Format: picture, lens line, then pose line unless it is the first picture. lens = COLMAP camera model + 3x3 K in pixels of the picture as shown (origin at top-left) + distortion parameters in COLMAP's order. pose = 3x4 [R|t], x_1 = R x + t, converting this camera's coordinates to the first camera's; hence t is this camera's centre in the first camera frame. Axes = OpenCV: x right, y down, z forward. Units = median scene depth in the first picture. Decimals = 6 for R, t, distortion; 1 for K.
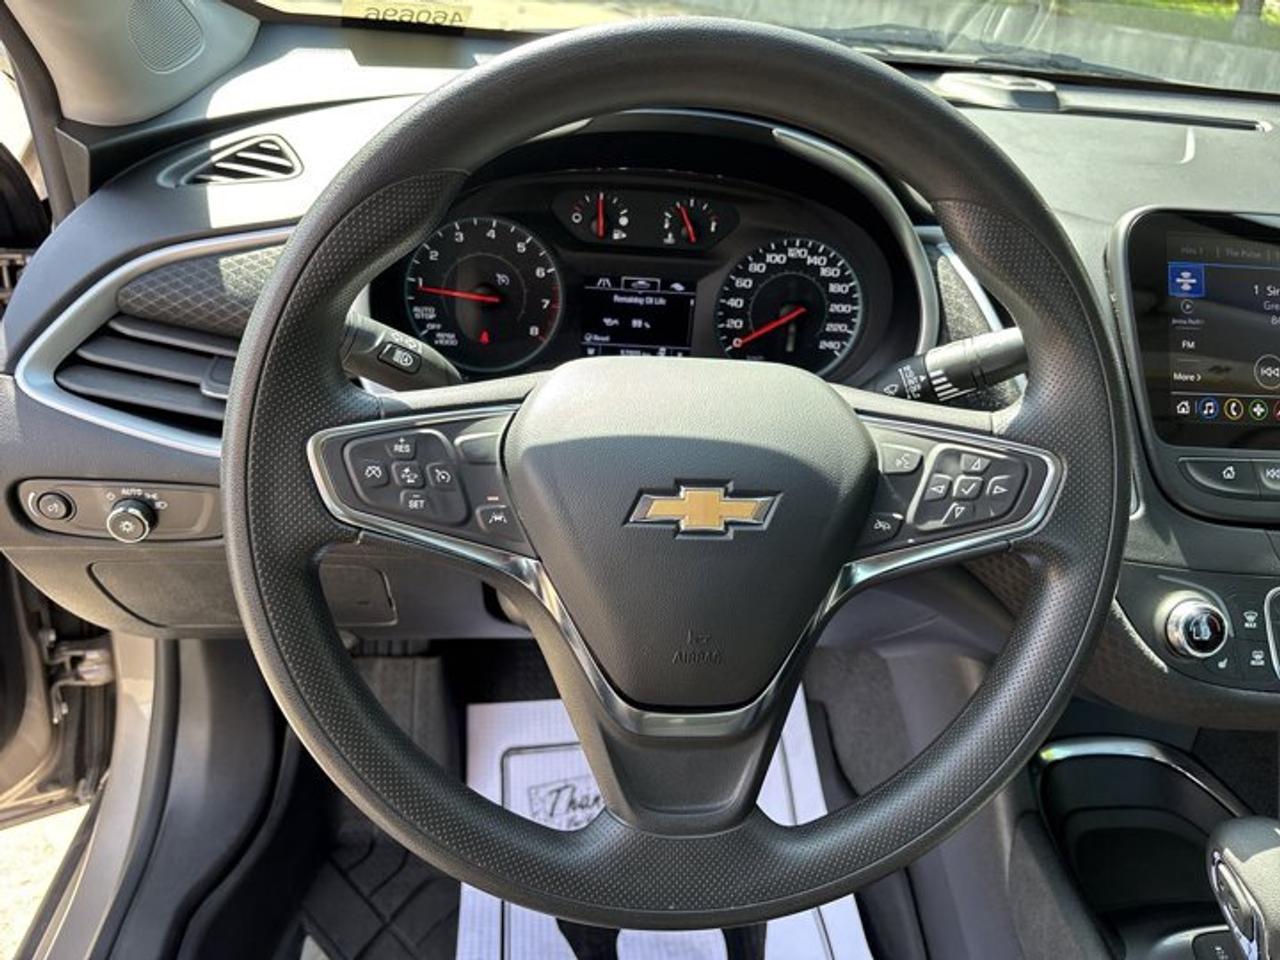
lens RADIAL K [[977.1, 0, 663.2], [0, 977.1, 500.3], [0, 0, 1]] dist [0.090534, -0.123525]
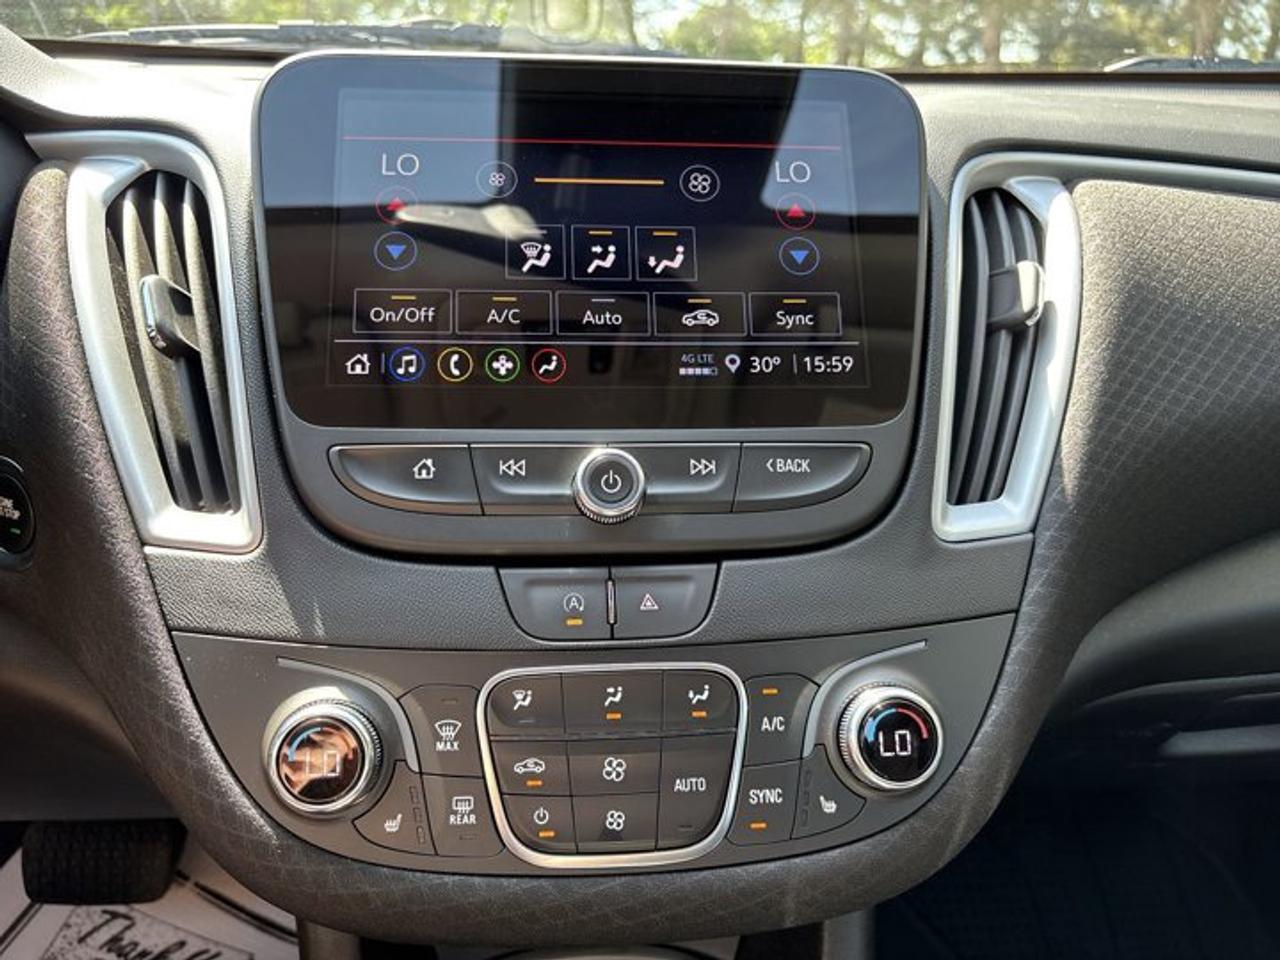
lens RADIAL K [[963.8, 0, 640.1], [0, 963.8, 497.7], [0, 0, 1]] dist [0.021515, -0.005893]
pose [[0.998591, -0.047120, -0.024392, 0.661241], [0.042629, 0.986204, -0.159948, 0.075815], [0.031592, 0.158683, 0.986824, 0.438831]]
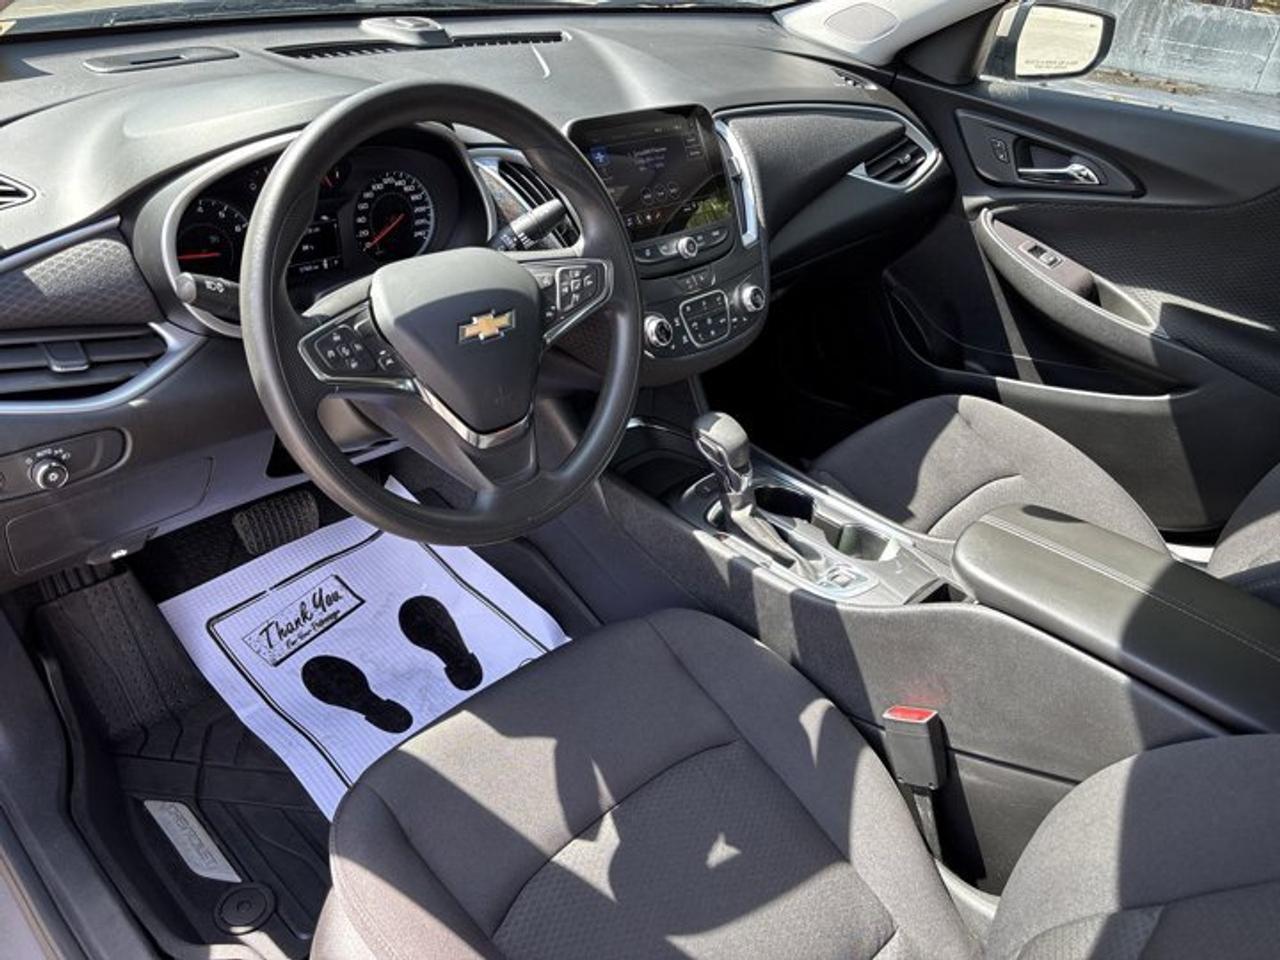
lens RADIAL K [[963.8, 0, 640.1], [0, 963.8, 497.7], [0, 0, 1]] dist [0.021515, -0.005893]
pose [[0.771992, -0.367203, 0.518835, -0.582977], [0.290462, 0.929839, 0.225902, -0.012523], [-0.565385, -0.023693, 0.824487, -0.556377]]
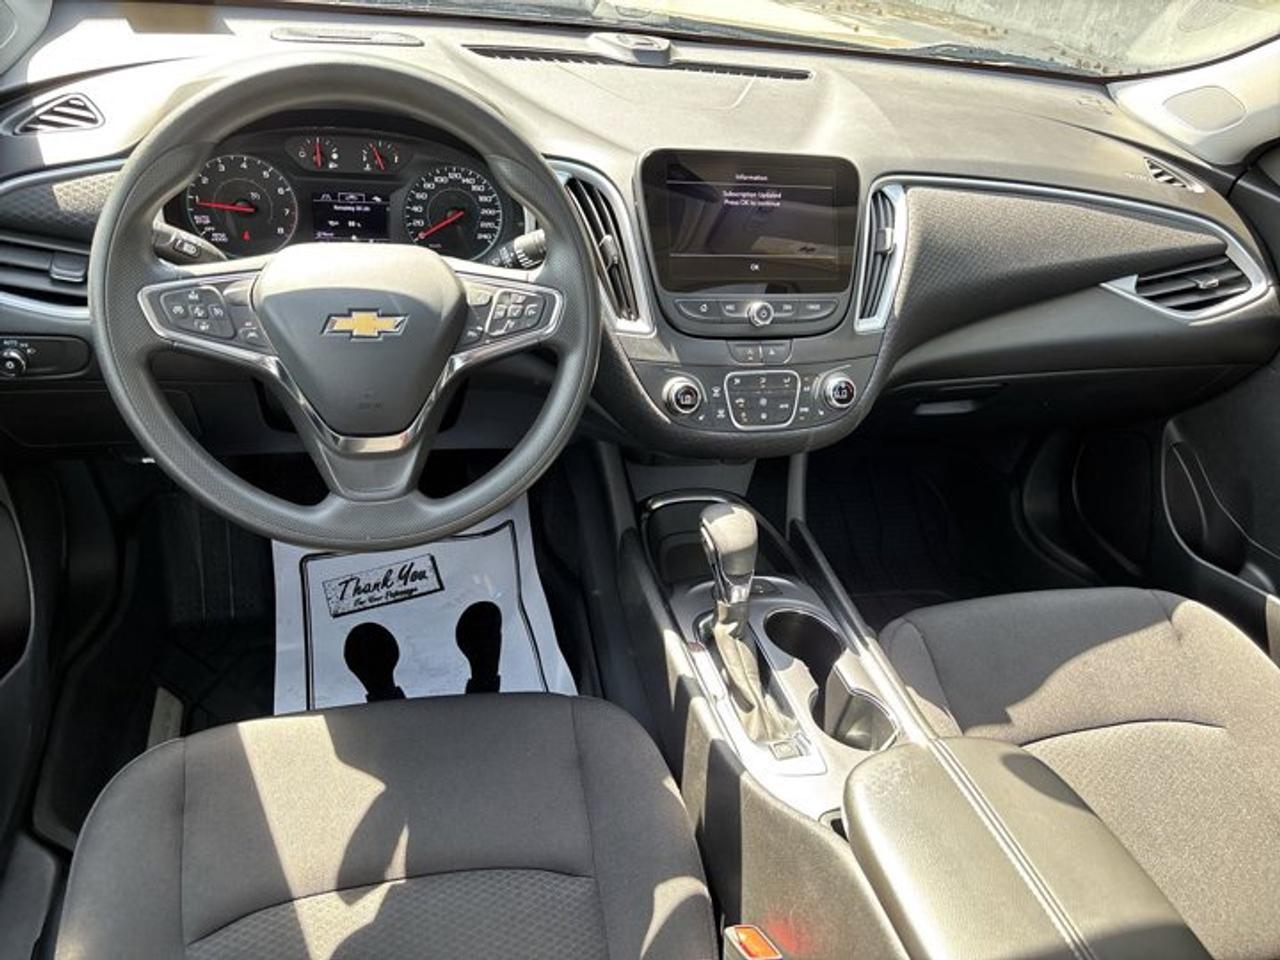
lens RADIAL K [[963.8, 0, 640.1], [0, 963.8, 497.7], [0, 0, 1]] dist [0.021515, -0.005893]
pose [[0.986126, -0.062937, 0.153605, 0.169898], [0.047019, 0.993344, 0.105148, 0.112021], [-0.159201, -0.096467, 0.982522, -0.628724]]
